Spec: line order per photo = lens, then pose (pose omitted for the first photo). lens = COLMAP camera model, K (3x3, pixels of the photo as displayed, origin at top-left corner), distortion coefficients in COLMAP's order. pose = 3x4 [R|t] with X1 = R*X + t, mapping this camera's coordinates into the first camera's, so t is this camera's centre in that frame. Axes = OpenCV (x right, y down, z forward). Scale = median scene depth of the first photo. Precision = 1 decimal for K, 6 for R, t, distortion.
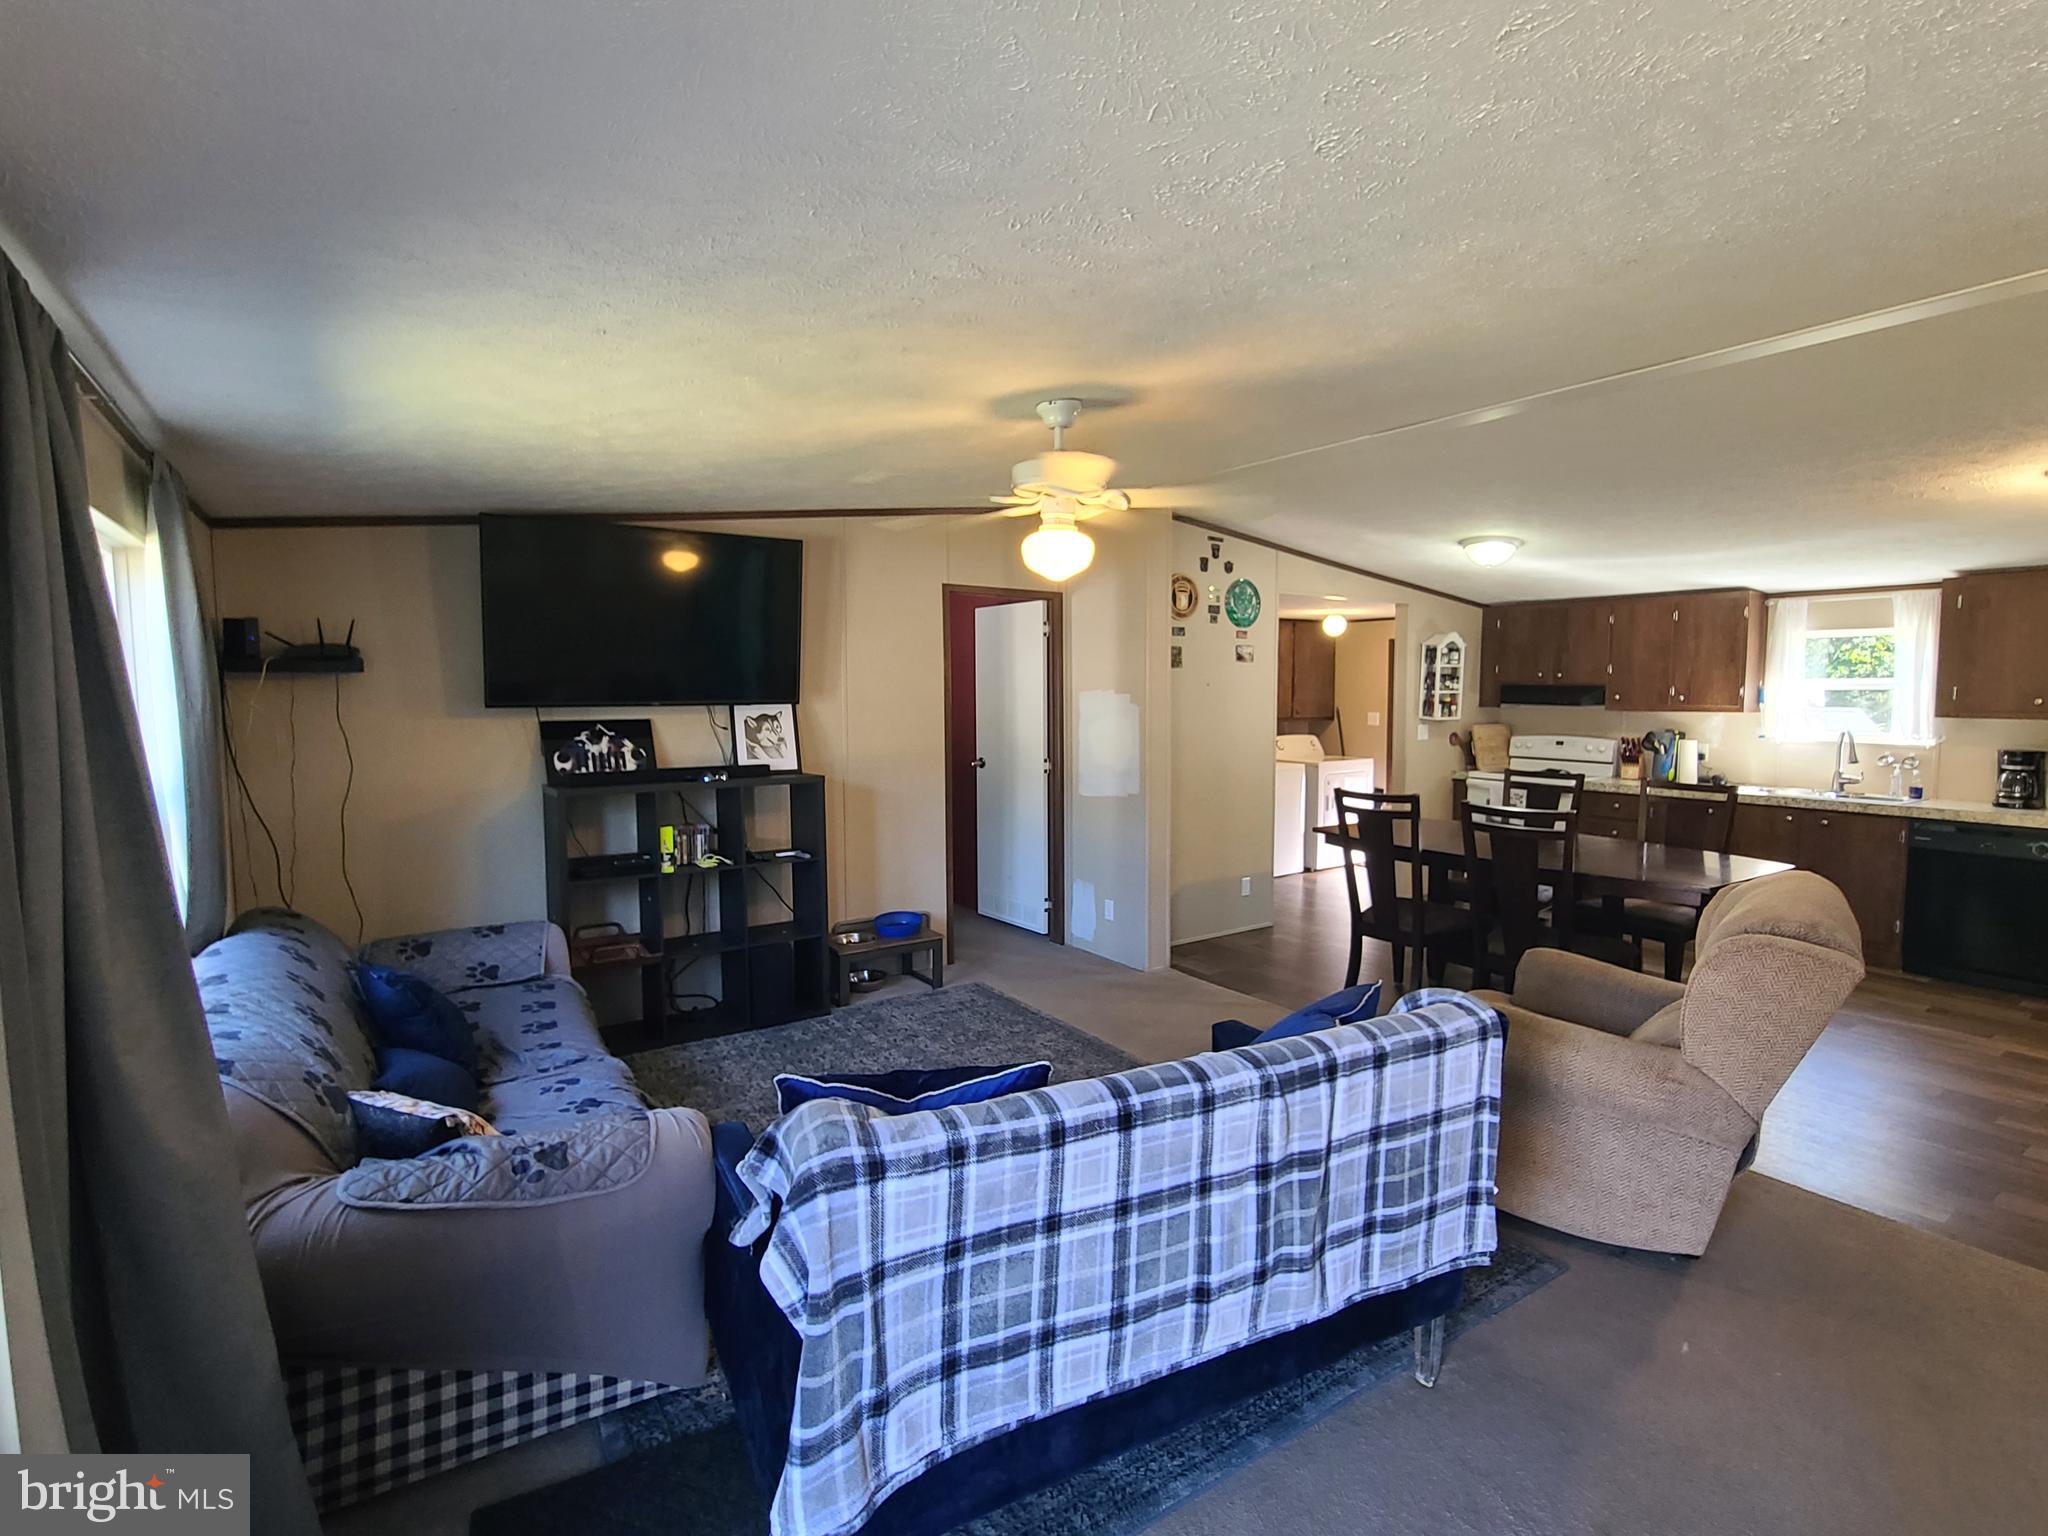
lens RADIAL K [[995.4, 0, 1029.2], [0, 995.4, 759.9], [0, 0, 1]] dist [-0.012074, 0.000892]
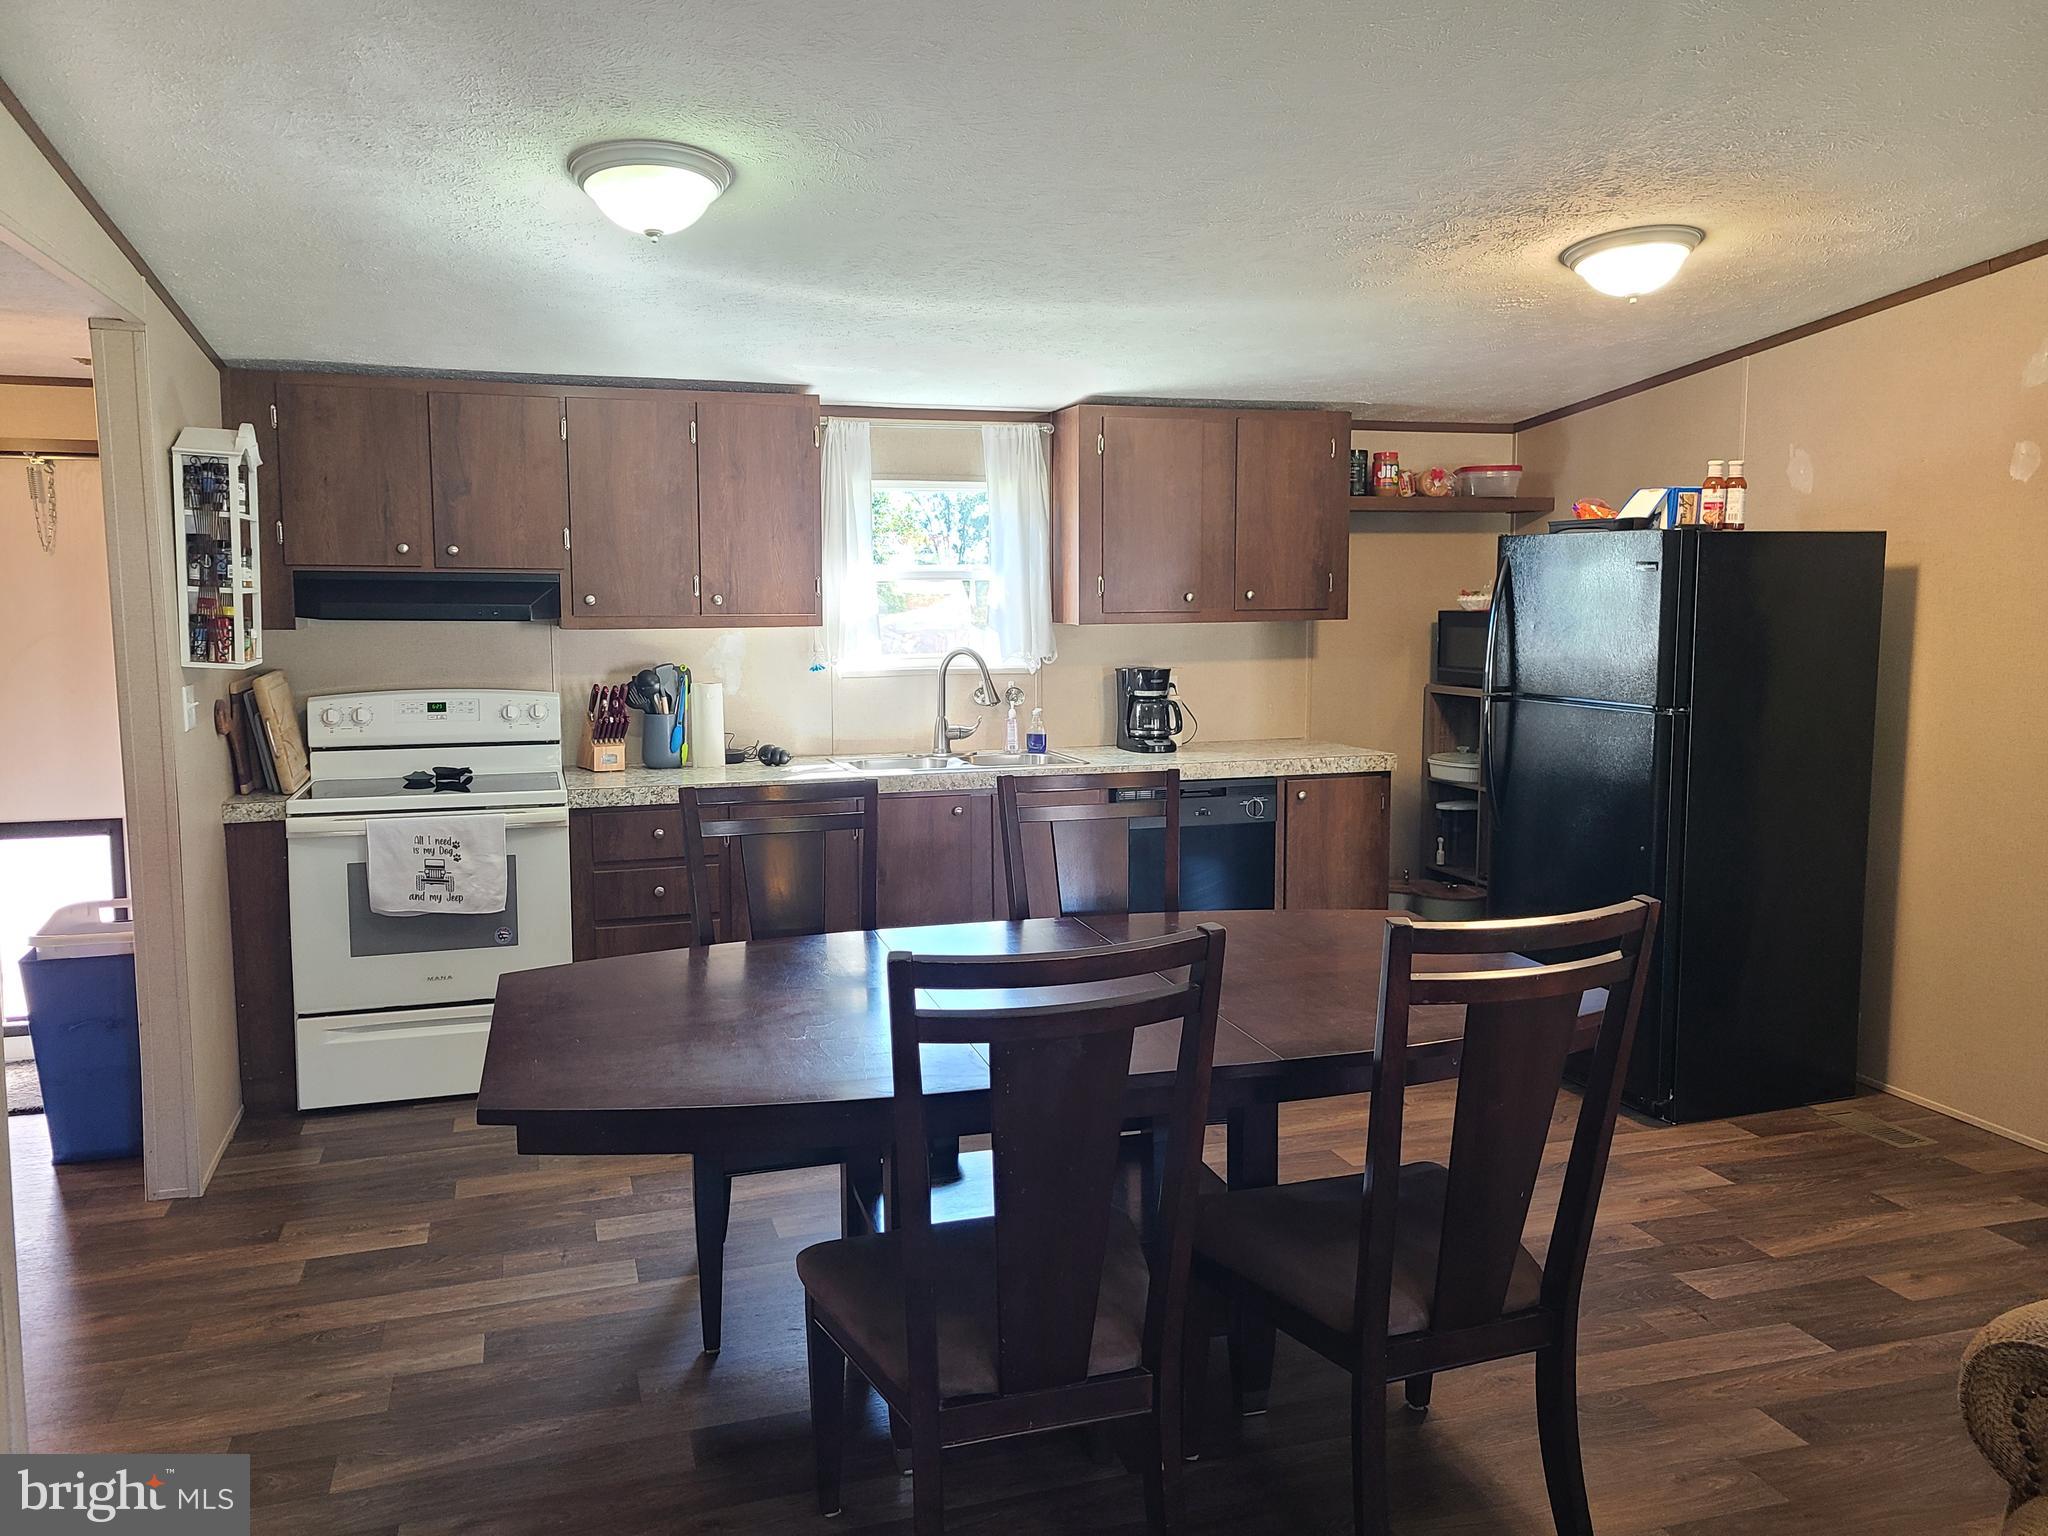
lens RADIAL K [[1539.7, 0, 1052.3], [0, 1539.7, 738.6], [0, 0, 1]] dist [0.030244, -0.003706]
pose [[0.286020, -0.096523, 0.953350, -0.043510], [0.073643, 0.994185, 0.078564, -0.043840], [-0.955390, 0.047737, 0.291465, 0.649515]]
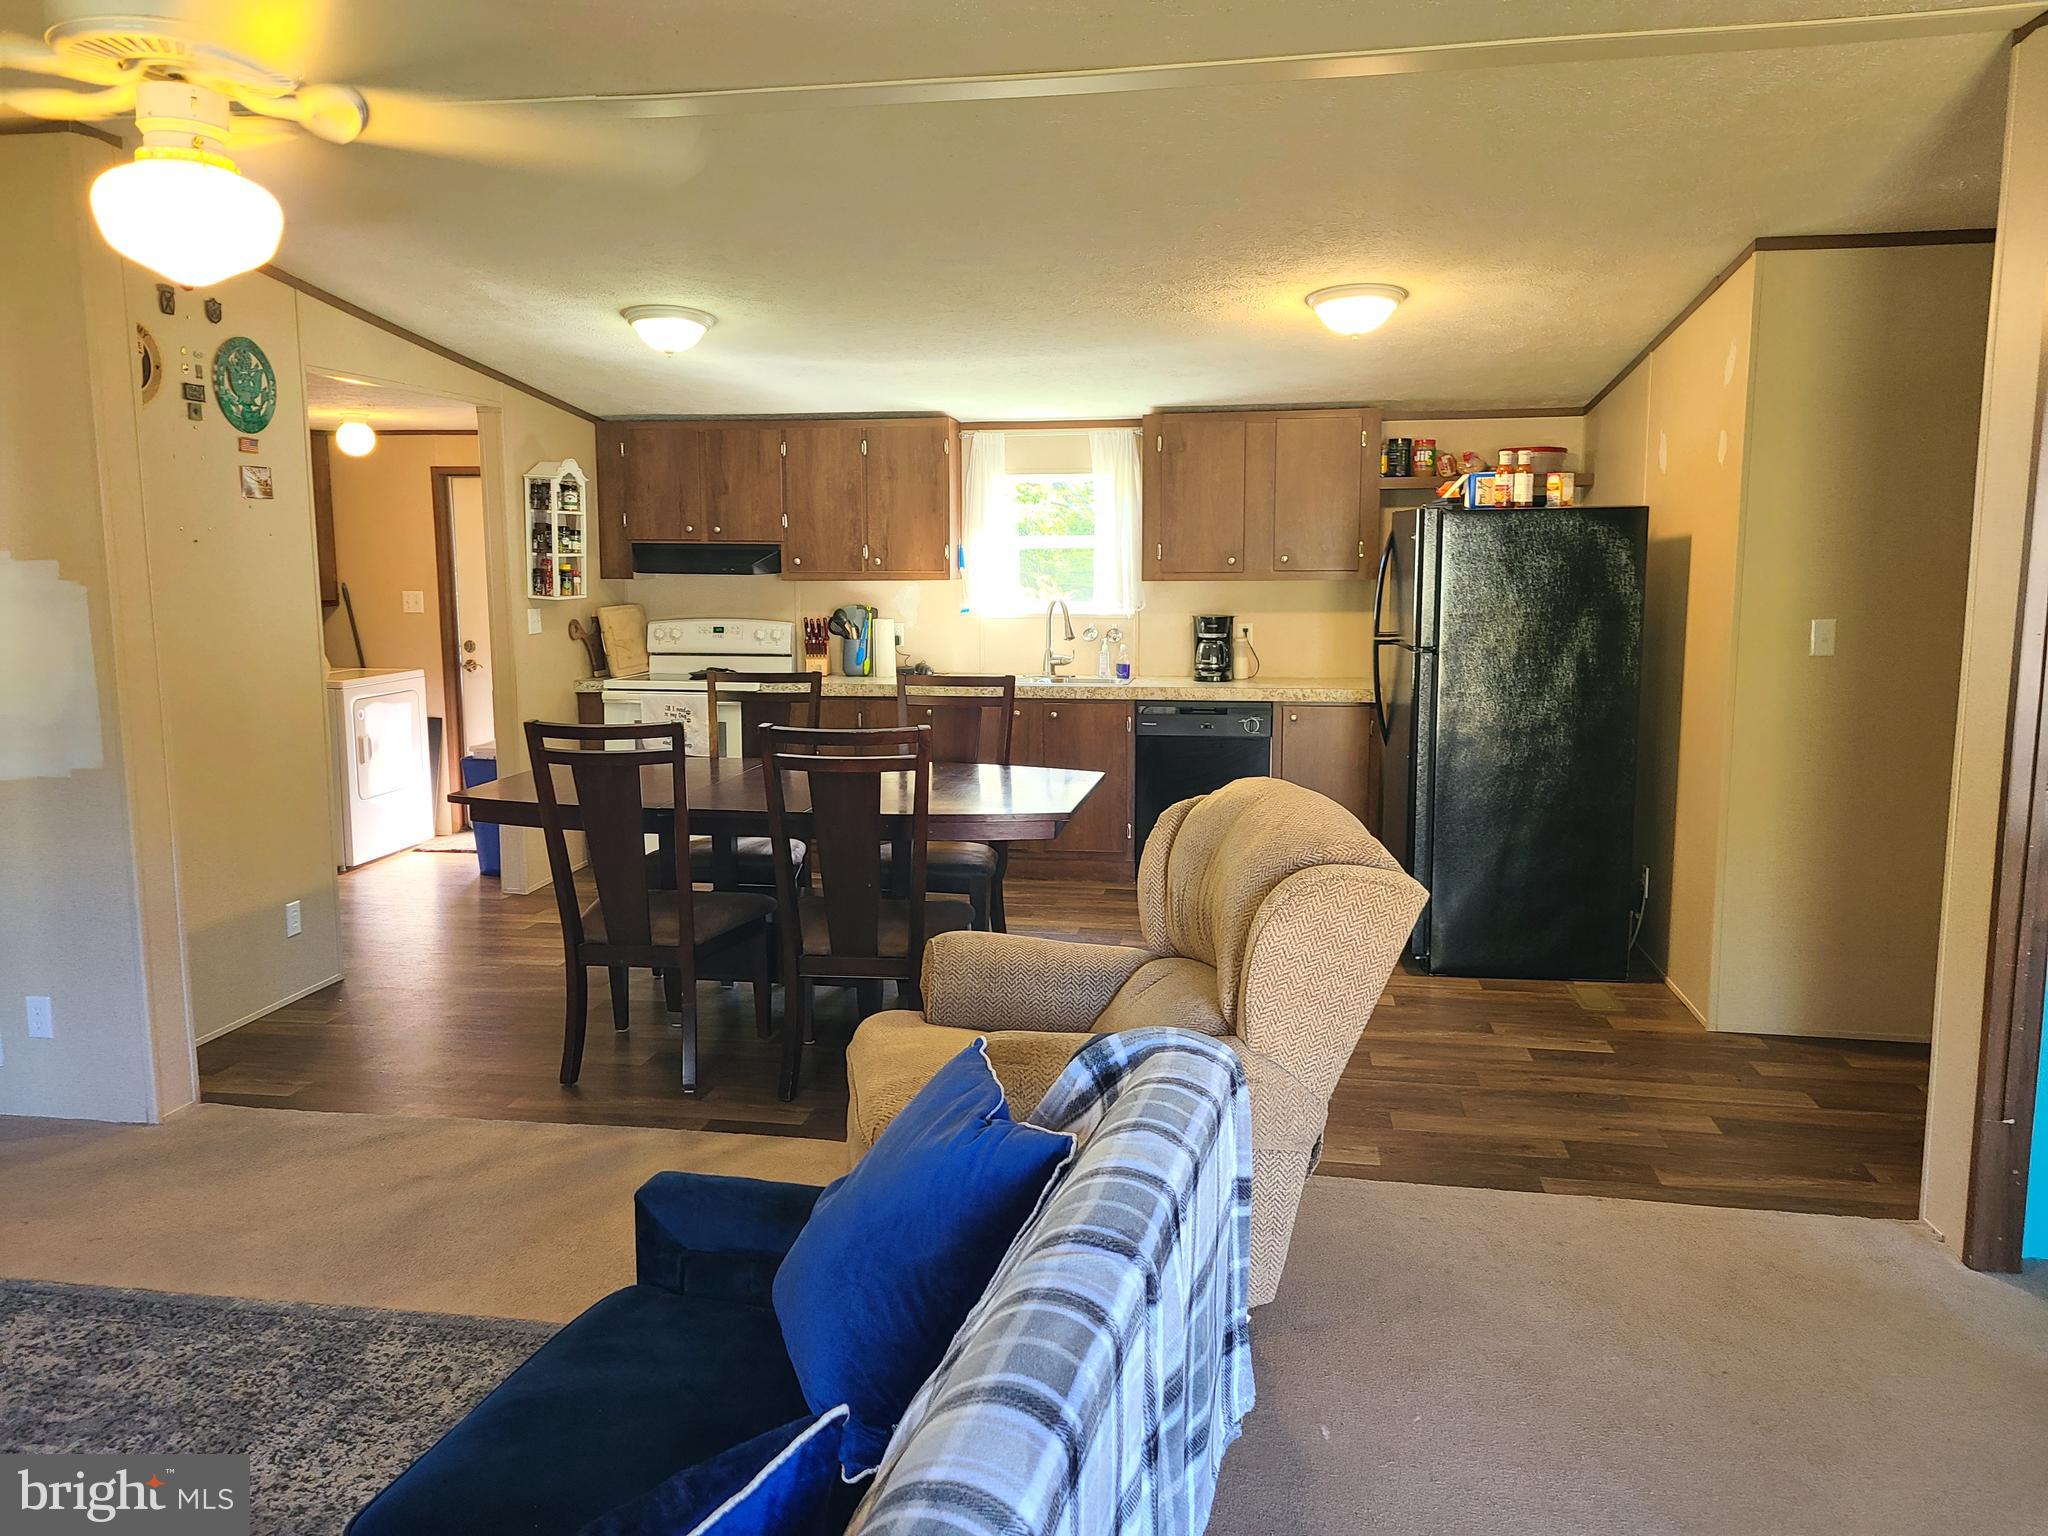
lens RADIAL K [[1539.7, 0, 1019.5], [0, 1539.7, 755.3], [0, 0, 1]] dist [0.030244, -0.003706]
pose [[0.693801, -0.098021, 0.713465, -0.103165], [0.056895, 0.995058, 0.081382, -0.006842], [-0.717916, -0.015871, 0.695949, 0.134063]]
